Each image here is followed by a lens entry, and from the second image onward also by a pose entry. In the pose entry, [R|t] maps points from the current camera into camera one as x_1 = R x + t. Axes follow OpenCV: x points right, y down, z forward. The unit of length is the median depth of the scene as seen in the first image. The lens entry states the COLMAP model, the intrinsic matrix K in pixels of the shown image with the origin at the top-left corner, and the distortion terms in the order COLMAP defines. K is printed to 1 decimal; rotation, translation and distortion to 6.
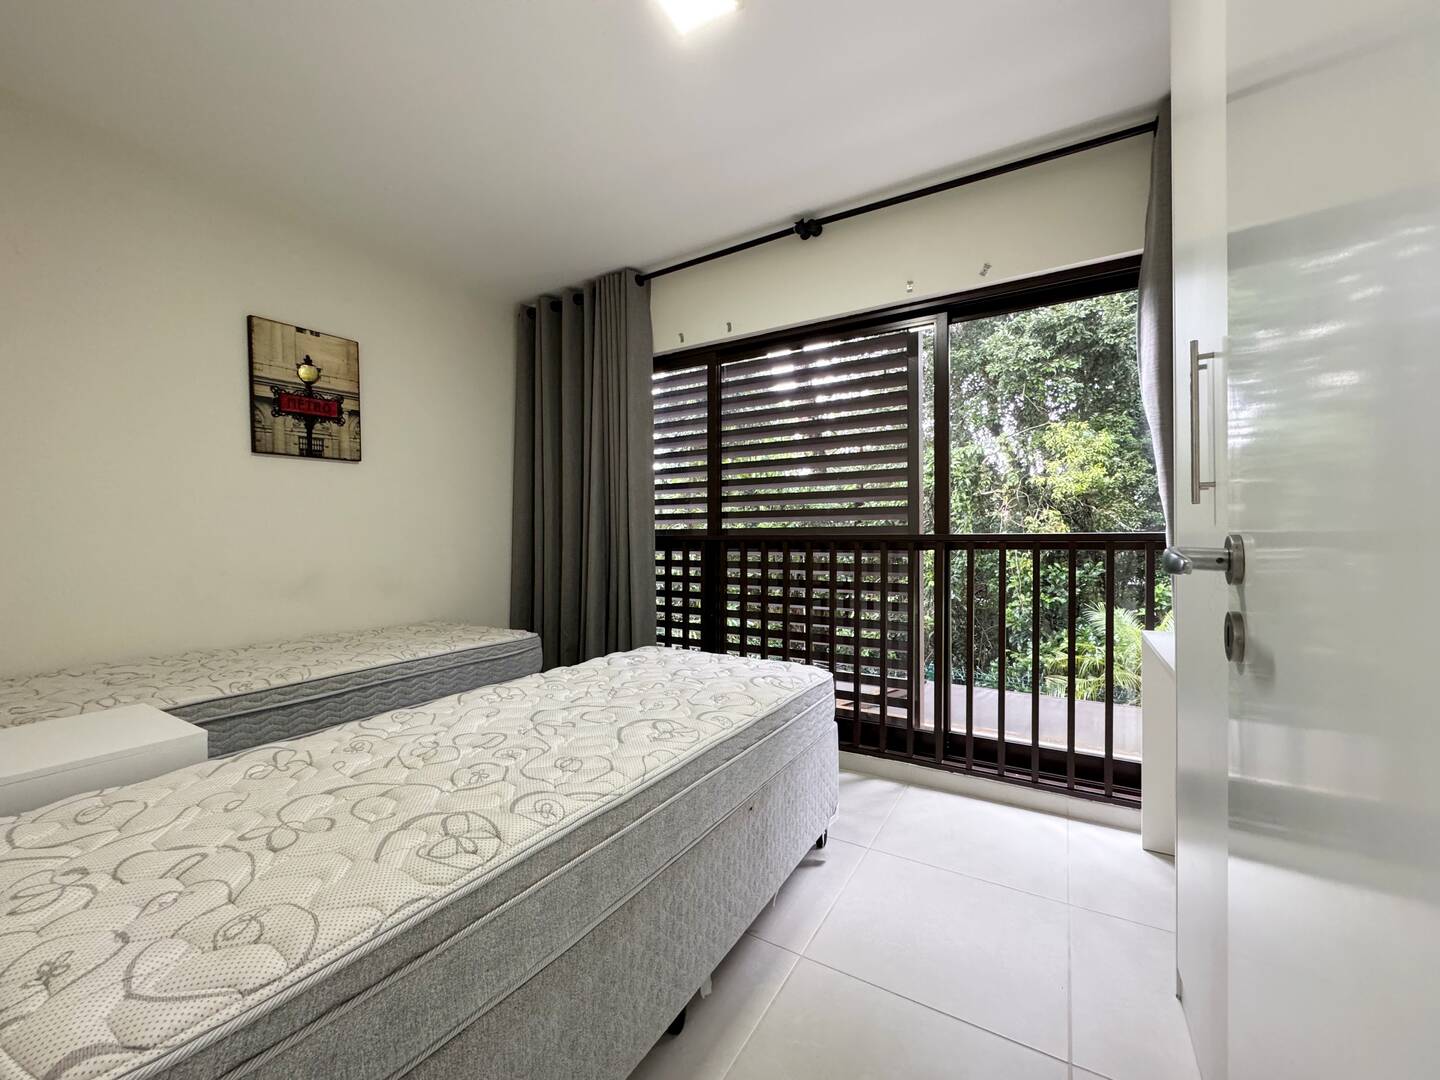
lens RADIAL K [[572.2, 0, 713.4], [0, 572.2, 541.2], [0, 0, 1]] dist [-0.005436, 0.000802]
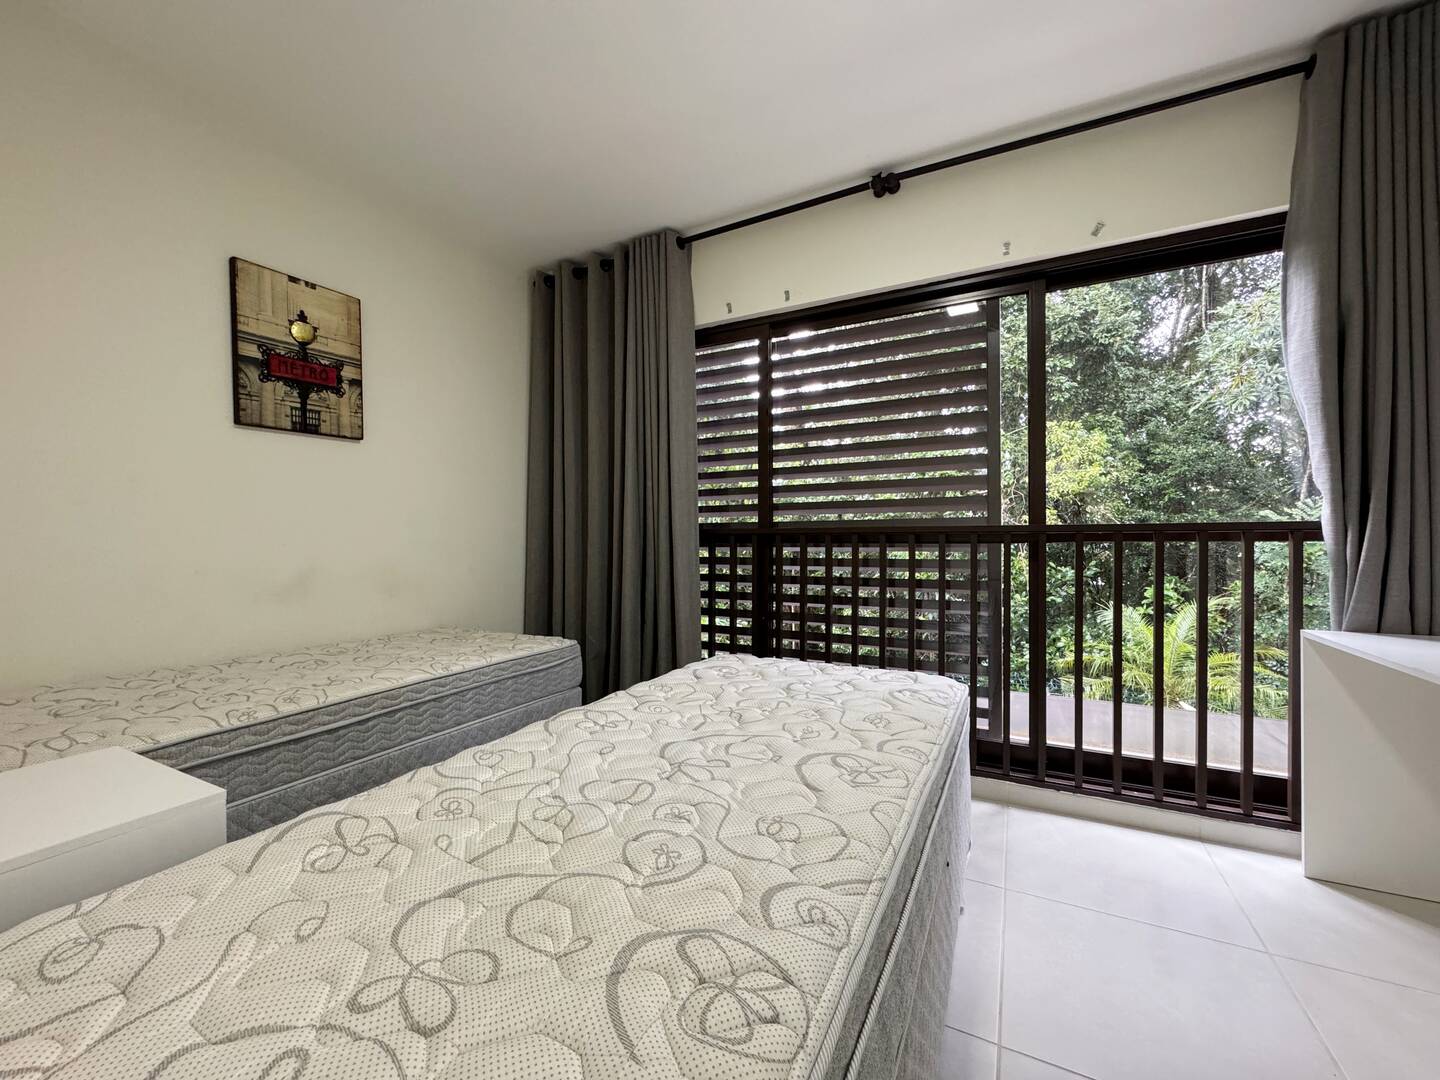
lens RADIAL K [[572.2, 0, 713.4], [0, 572.2, 543.0], [0, 0, 1]] dist [-0.005436, 0.000802]
pose [[0.997950, -0.000654, 0.063999, -0.169895], [0.000748, 0.999999, -0.001441, 0.016220], [-0.063998, 0.001486, 0.997949, 0.134240]]
